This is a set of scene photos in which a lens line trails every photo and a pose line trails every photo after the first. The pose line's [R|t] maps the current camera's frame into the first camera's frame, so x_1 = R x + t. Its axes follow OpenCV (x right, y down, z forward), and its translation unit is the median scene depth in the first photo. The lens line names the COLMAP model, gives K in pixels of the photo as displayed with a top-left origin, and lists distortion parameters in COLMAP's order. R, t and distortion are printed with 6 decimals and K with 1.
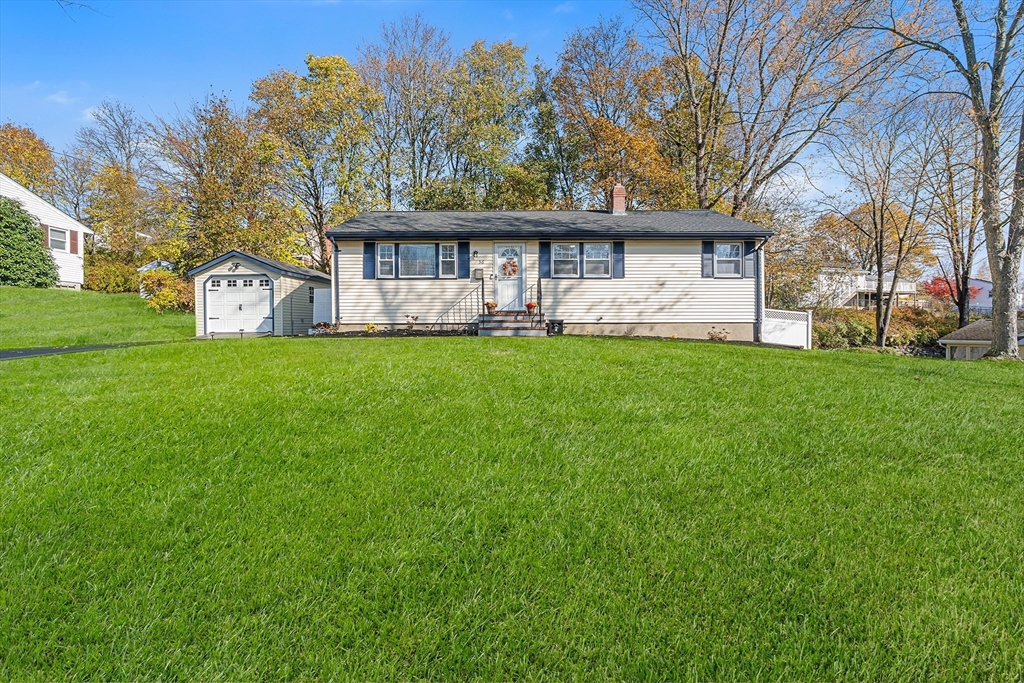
lens RADIAL K [[475.5, 0, 514.2], [0, 475.5, 325.1], [0, 0, 1]] dist [-0.010607, 0.000599]
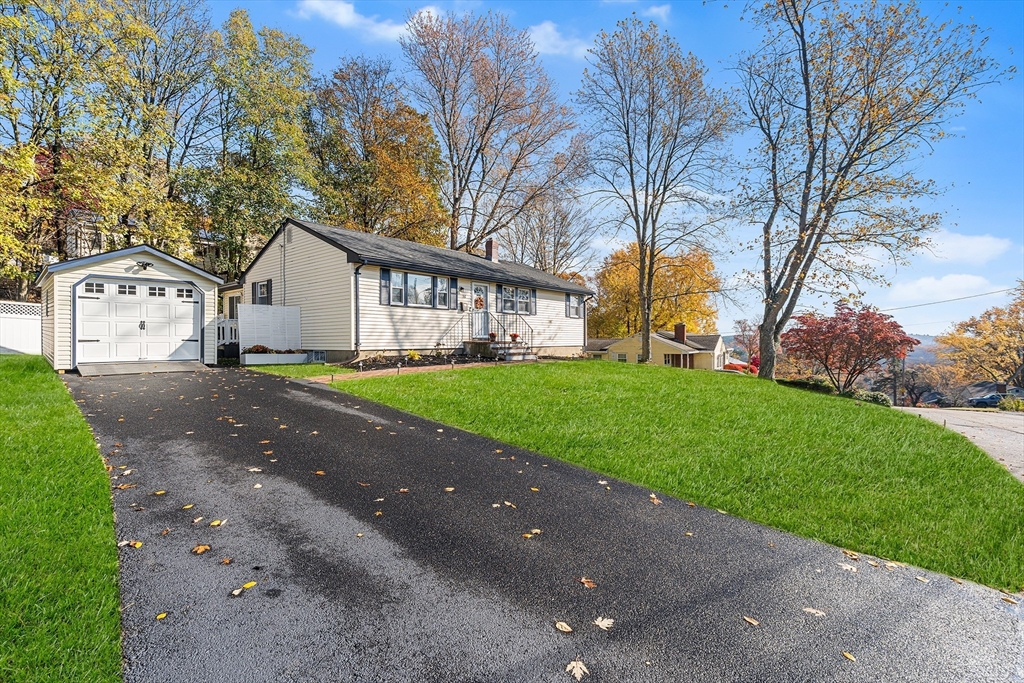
lens RADIAL K [[475.5, 0, 514.2], [0, 475.5, 325.1], [0, 0, 1]] dist [-0.010607, 0.000599]
pose [[0.633641, 0.028814, 0.773091, -0.892229], [-0.018329, 0.999585, -0.022234, -0.037541], [-0.773410, -0.000081, 0.633906, 0.157780]]
